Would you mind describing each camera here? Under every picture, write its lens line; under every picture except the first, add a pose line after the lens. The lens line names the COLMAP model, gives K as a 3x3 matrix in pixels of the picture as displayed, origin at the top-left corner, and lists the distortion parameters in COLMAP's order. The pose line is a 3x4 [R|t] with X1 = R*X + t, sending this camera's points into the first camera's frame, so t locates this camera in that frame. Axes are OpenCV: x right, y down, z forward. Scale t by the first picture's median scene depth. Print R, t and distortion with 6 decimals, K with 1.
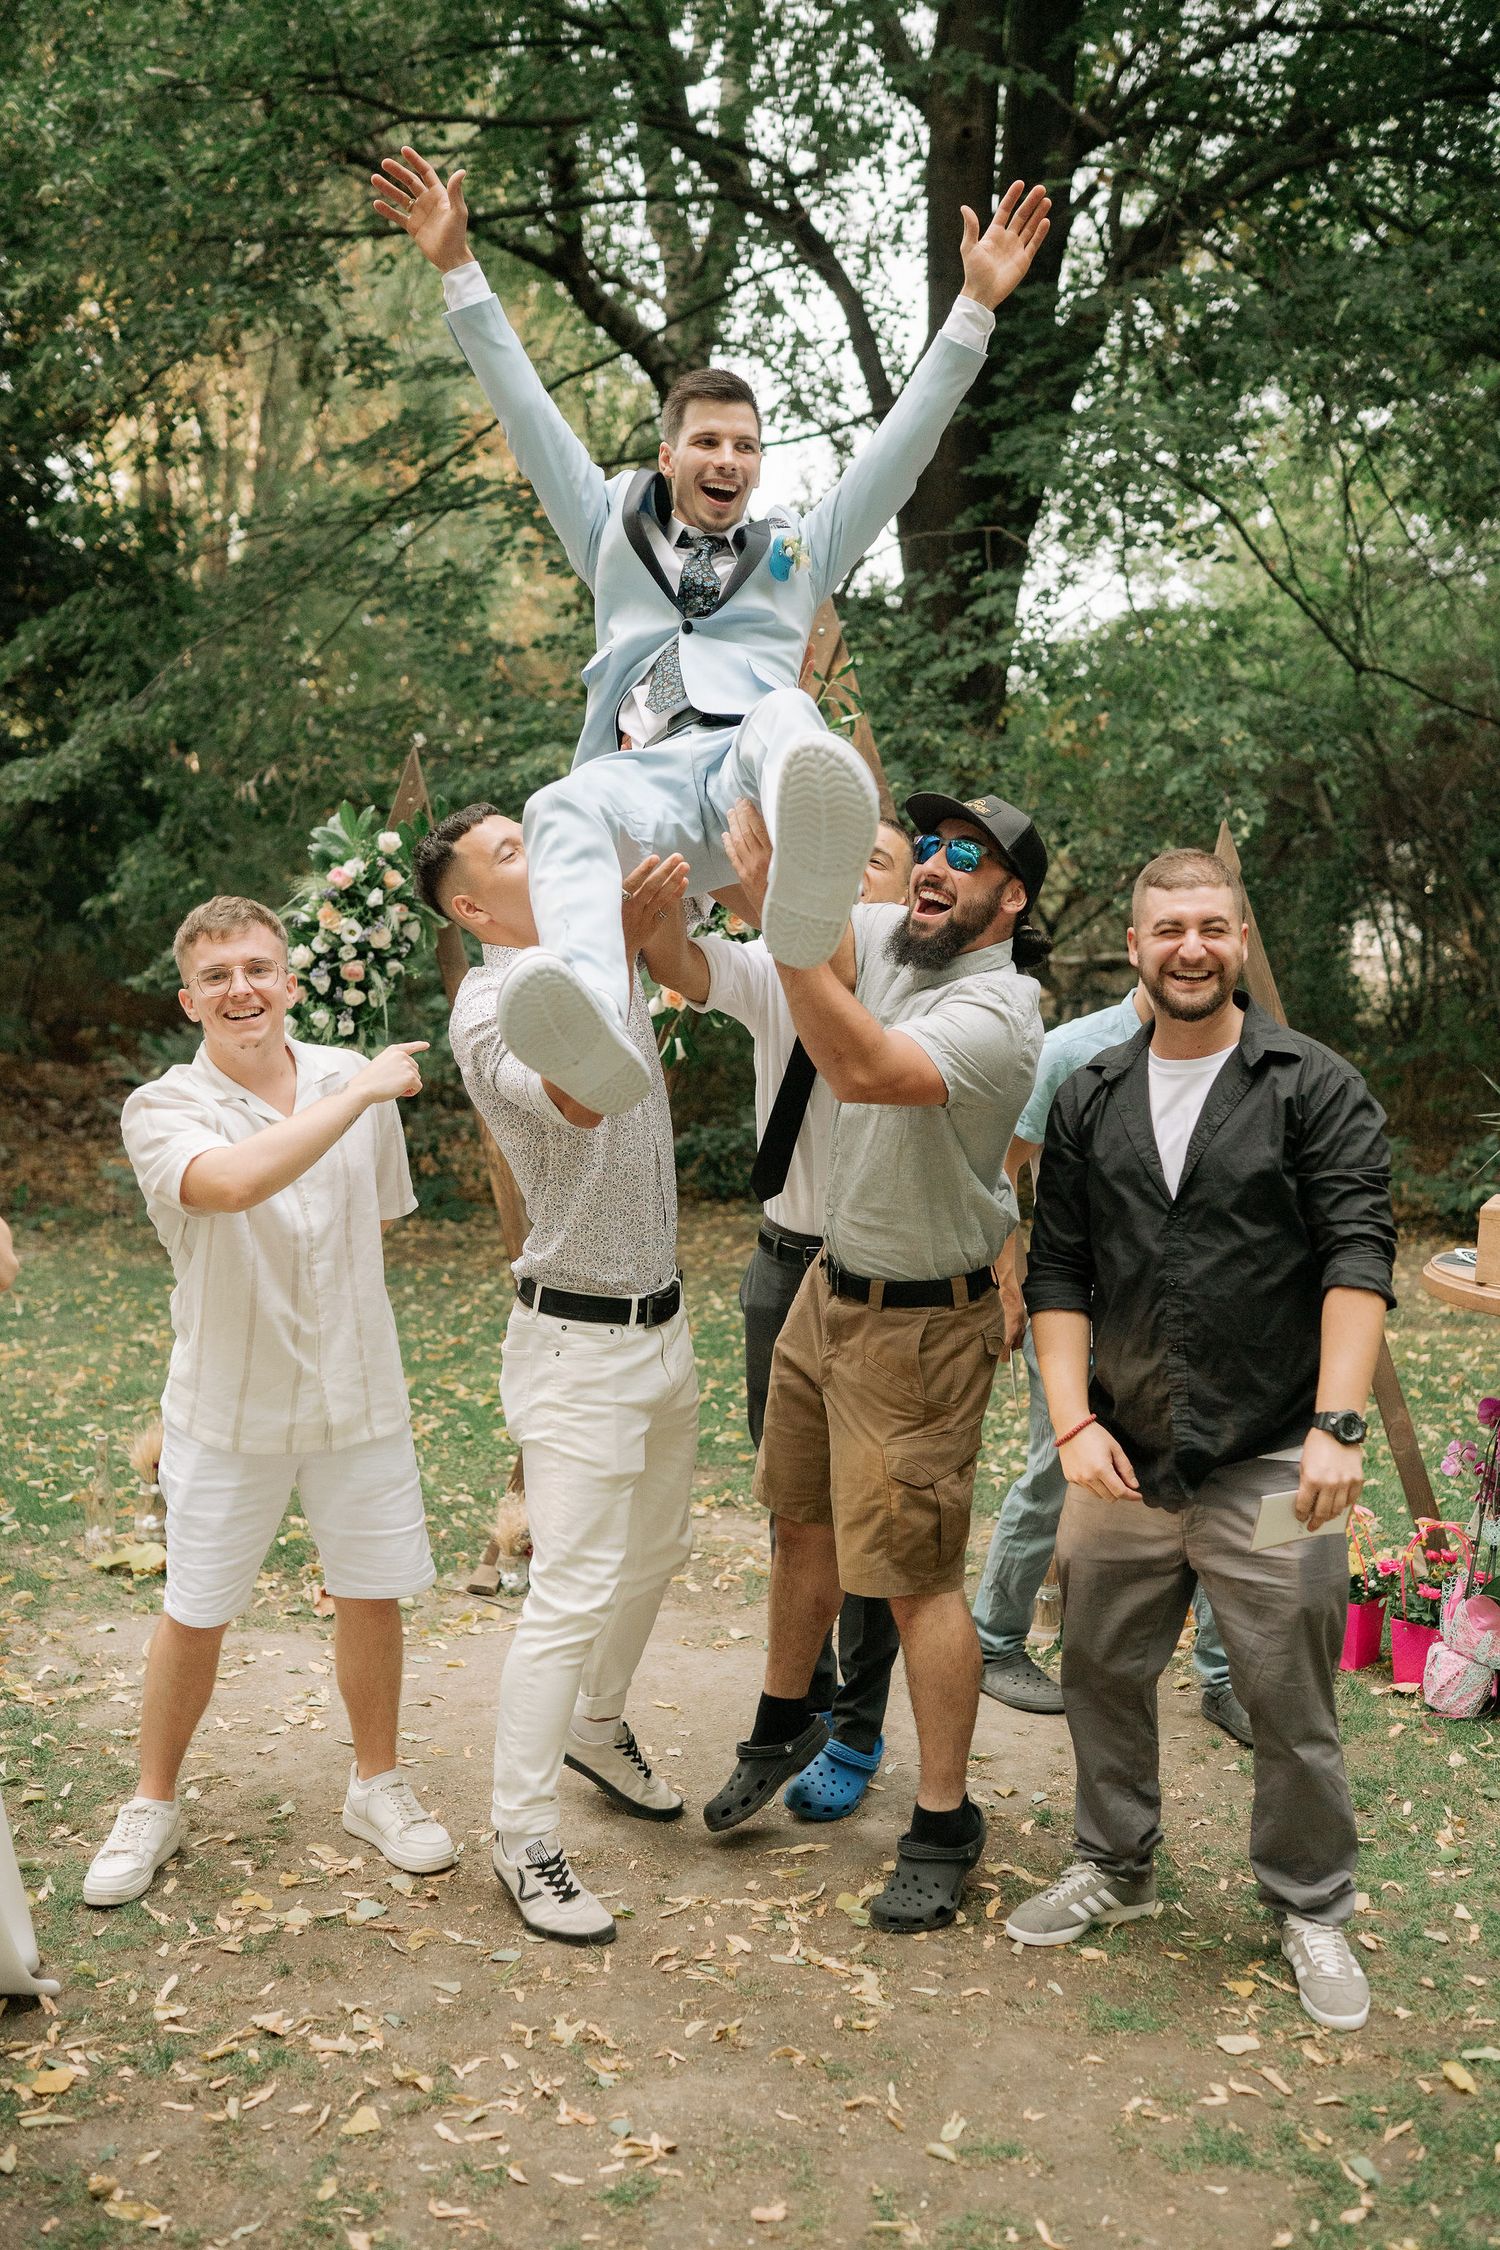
lens RADIAL K [[2116.2, 0, 740.3], [0, 2116.2, 1140.0], [0, 0, 1]] dist [0.001305, 0.000000]
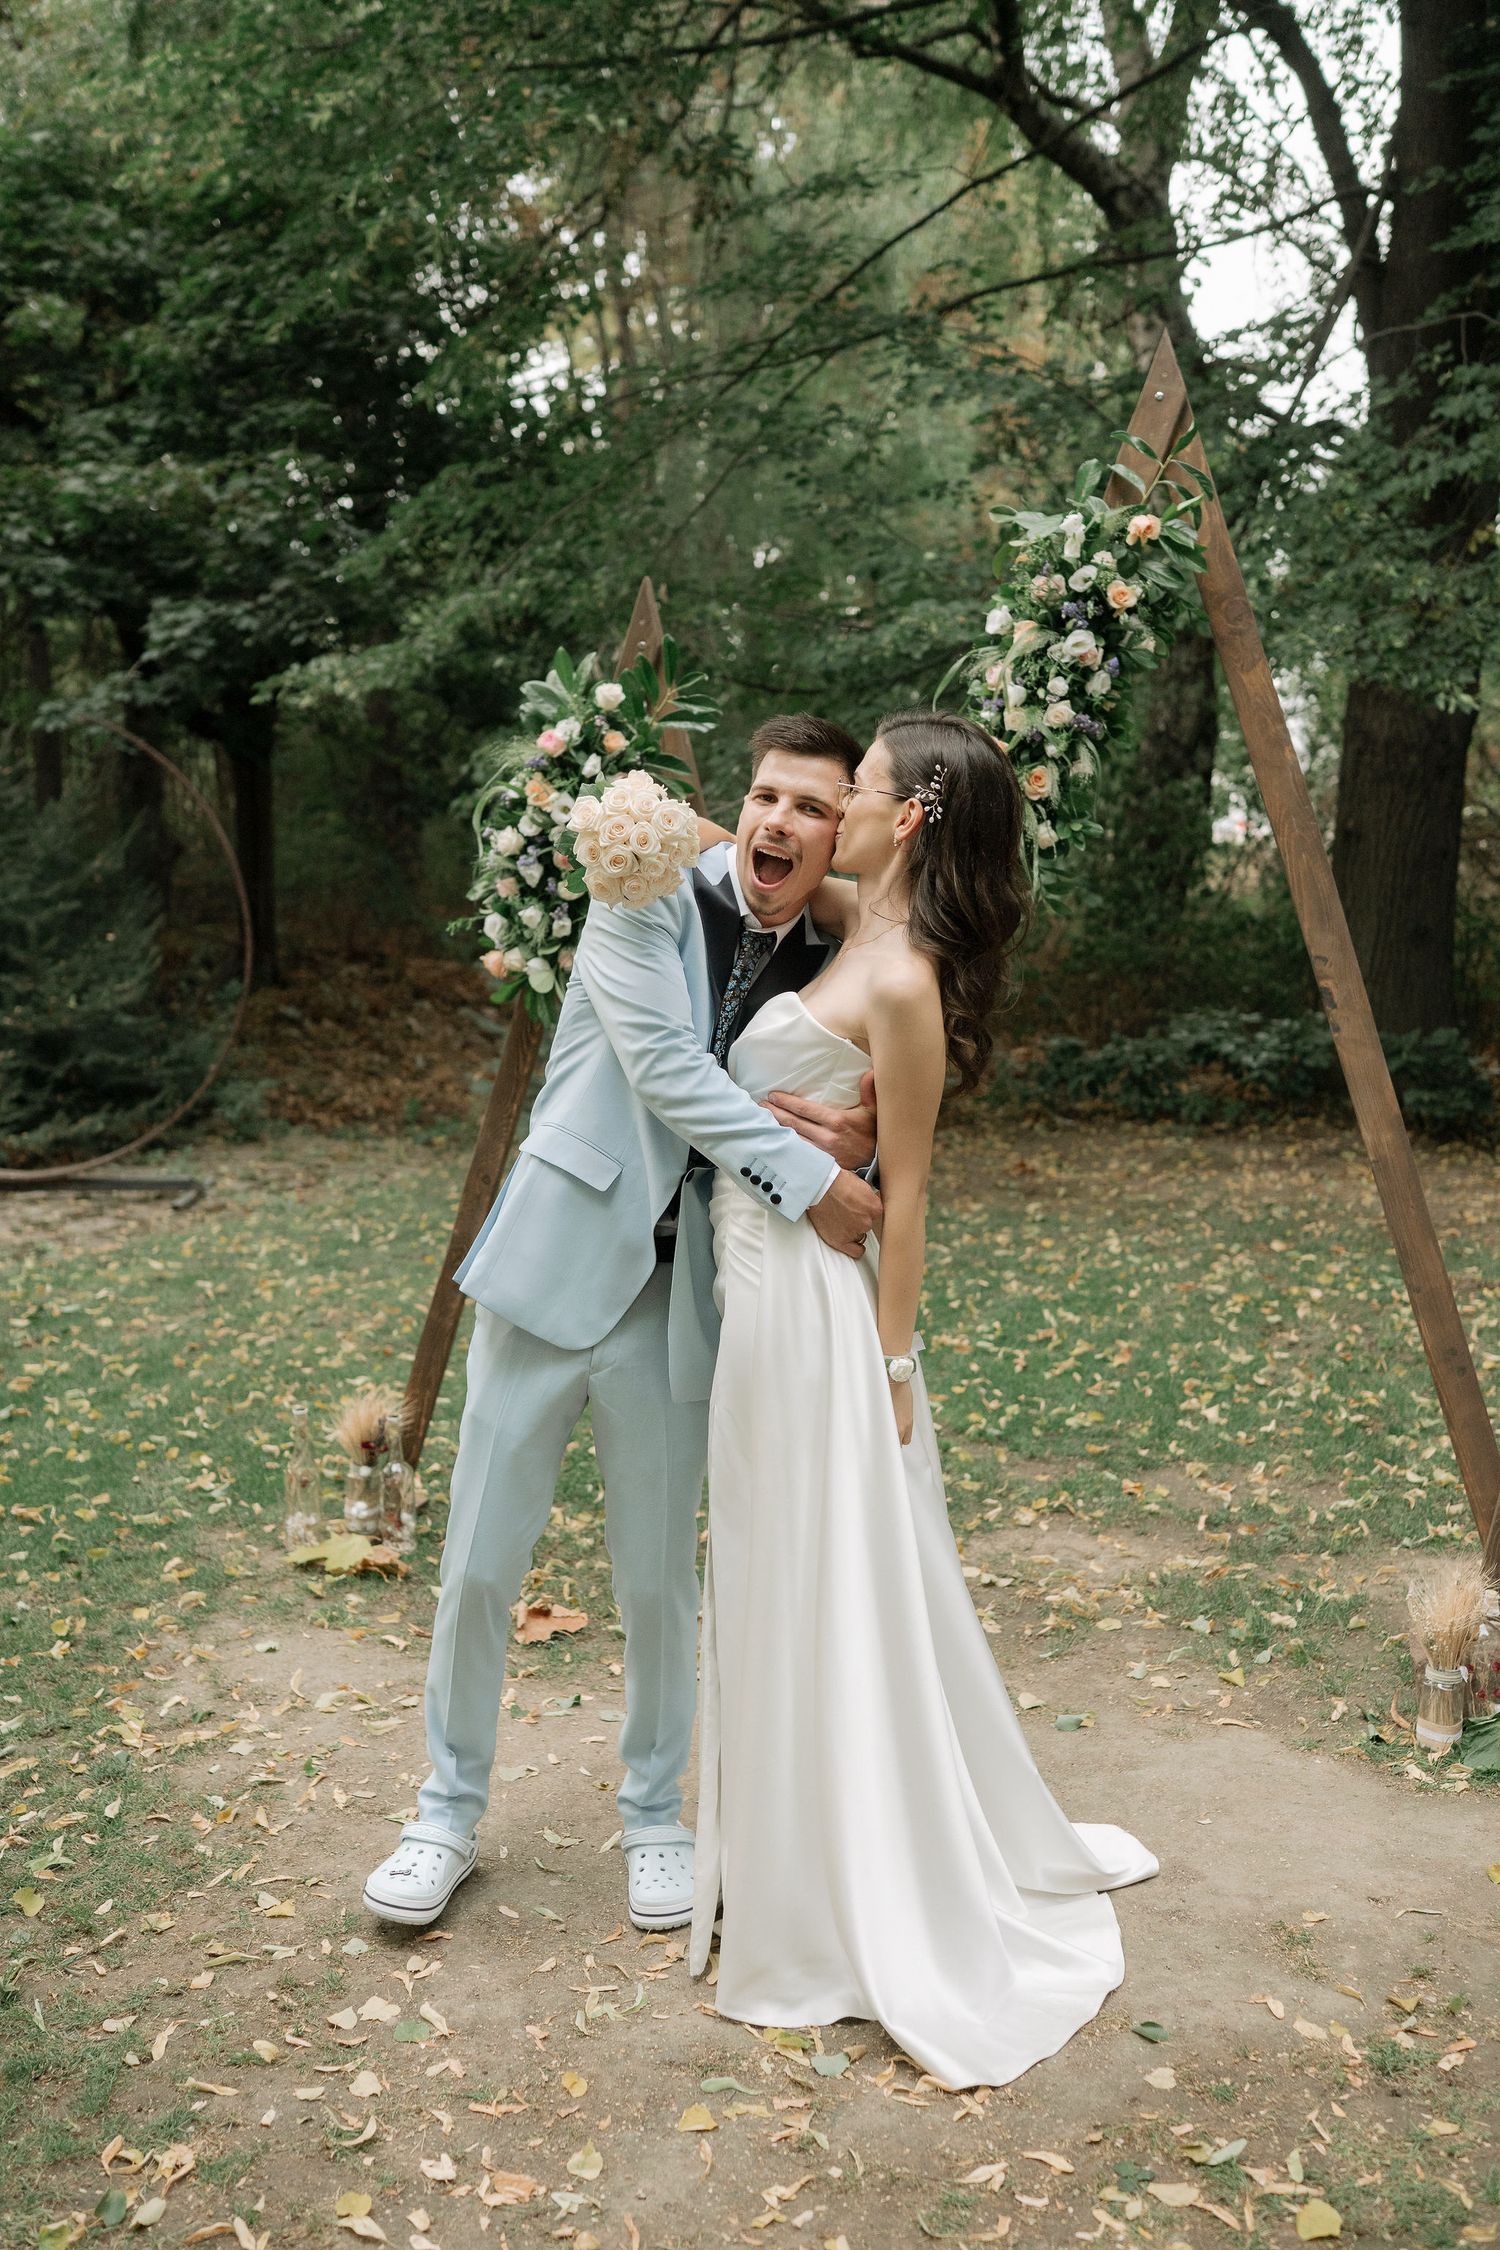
lens RADIAL K [[2116.2, 0, 746.1], [0, 2116.2, 1133.5], [0, 0, 1]] dist [0.001305, 0.000000]
pose [[0.972741, 0.009825, -0.231684, 0.043714], [0.000107, 0.999083, 0.042818, -0.005105], [0.231892, -0.041676, 0.971848, 0.130678]]
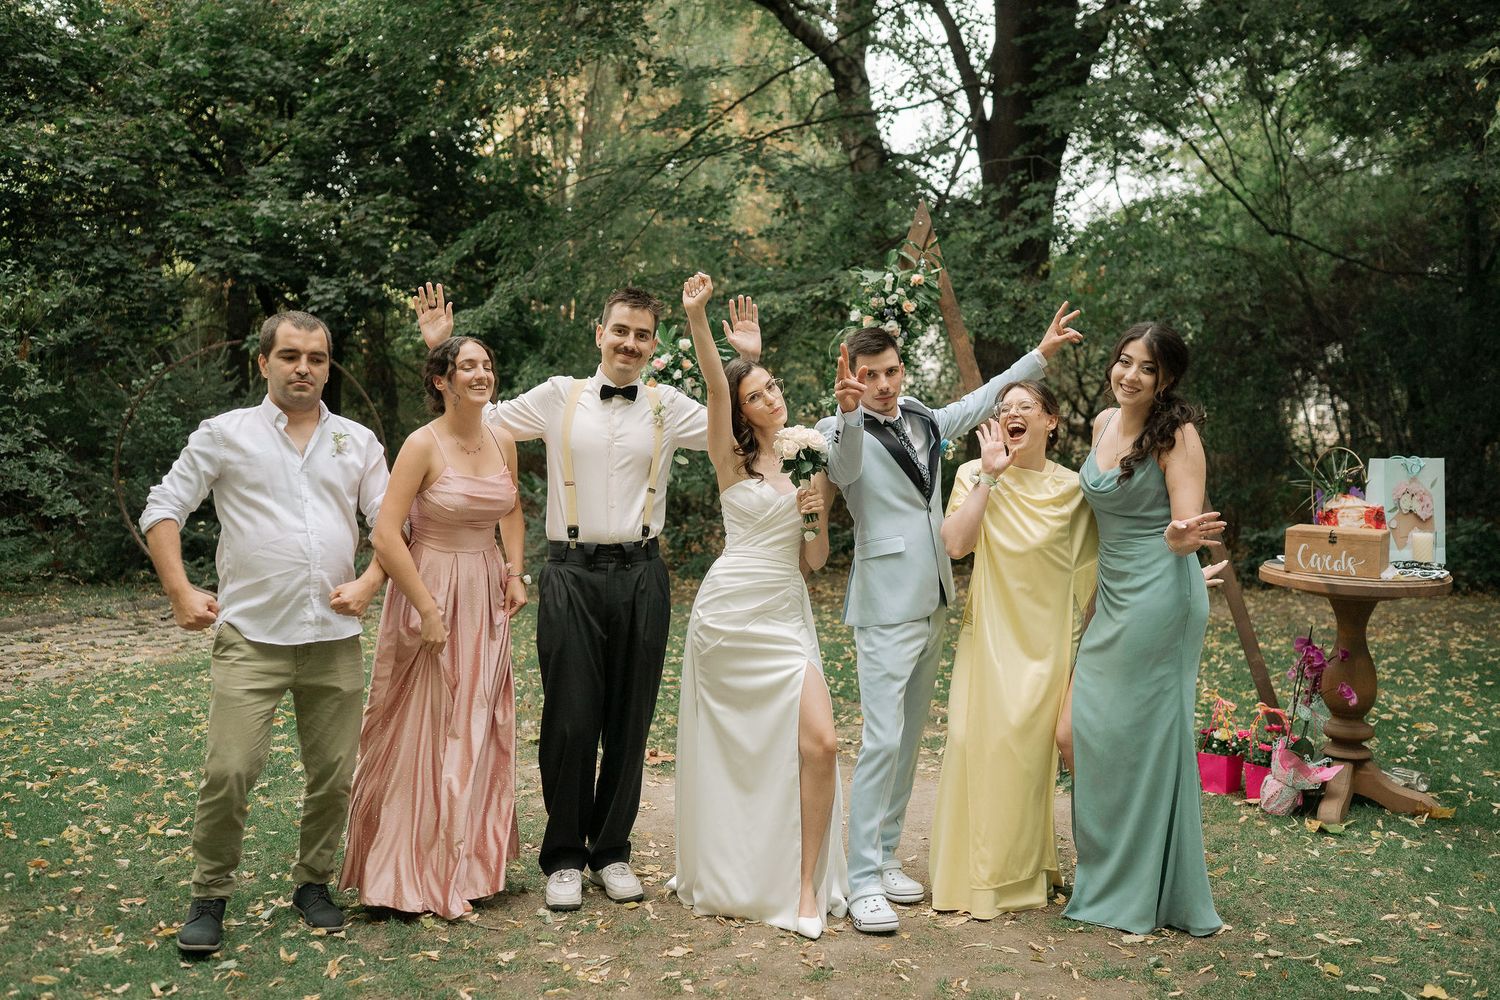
lens RADIAL K [[1410.8, 0, 748.8], [0, 1410.8, 501.5], [0, 0, 1]] dist [0.001305, 0.000000]
pose [[0.994662, -0.009793, -0.102722, 0.008424], [0.005725, 0.999190, -0.039825, 0.026739], [0.103029, 0.039024, 0.993913, -0.124057]]
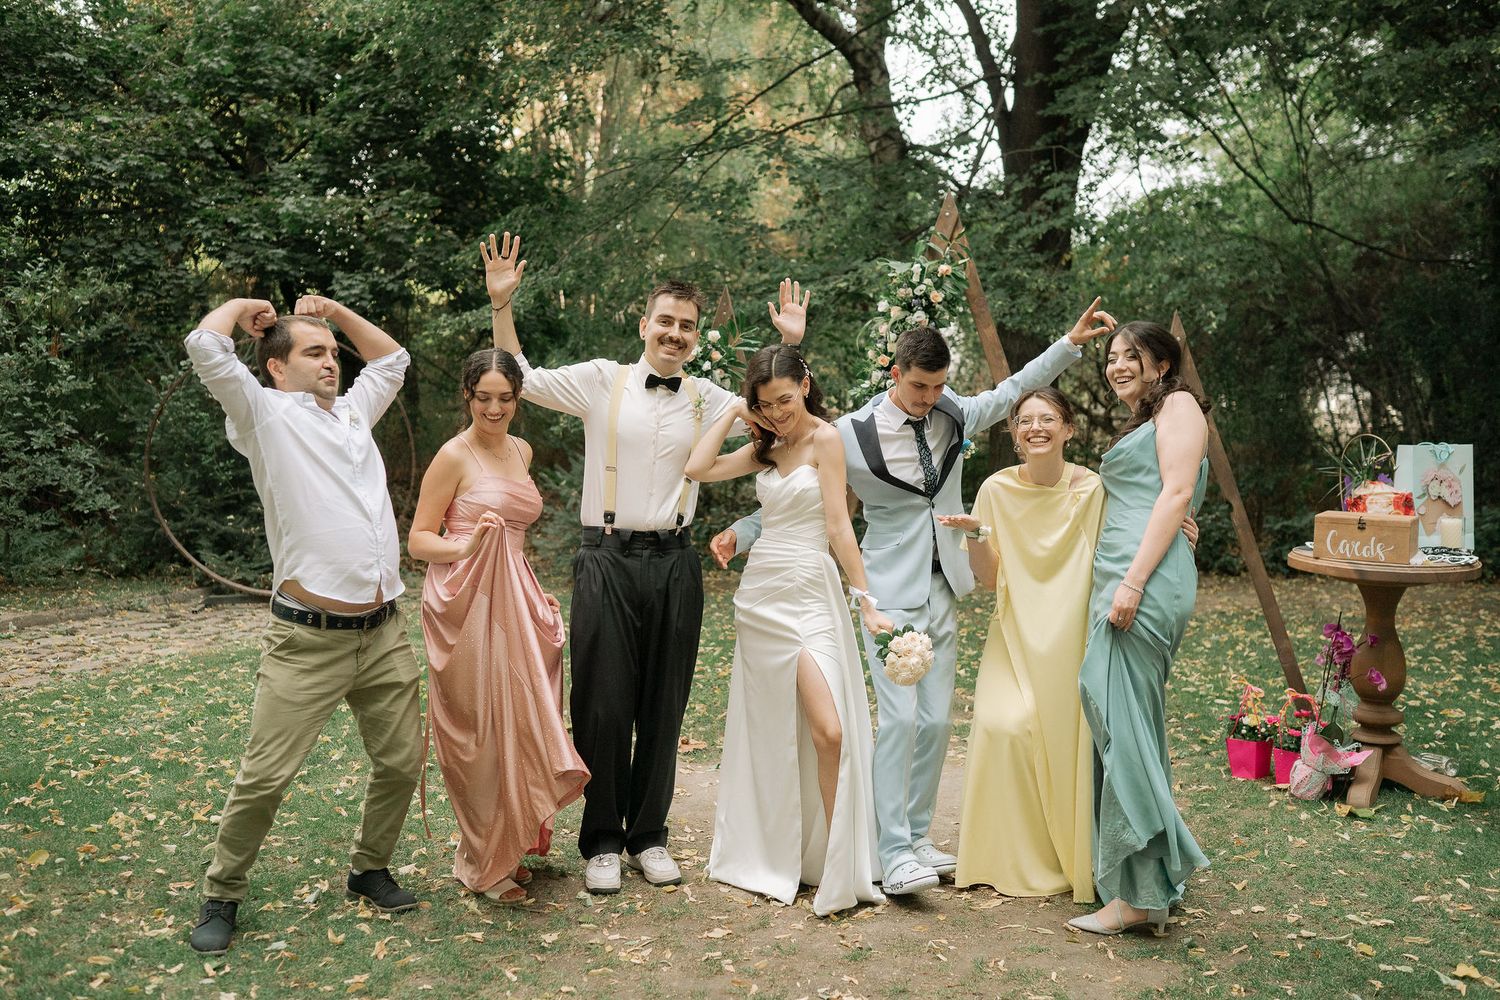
lens RADIAL K [[1410.8, 0, 748.8], [0, 1410.8, 502.3], [0, 0, 1]] dist [0.001305, 0.000000]
pose [[0.993254, -0.014164, -0.115088, 0.002952], [0.010257, 0.999353, -0.034474, 0.028517], [0.115502, 0.033061, 0.992757, -0.130954]]
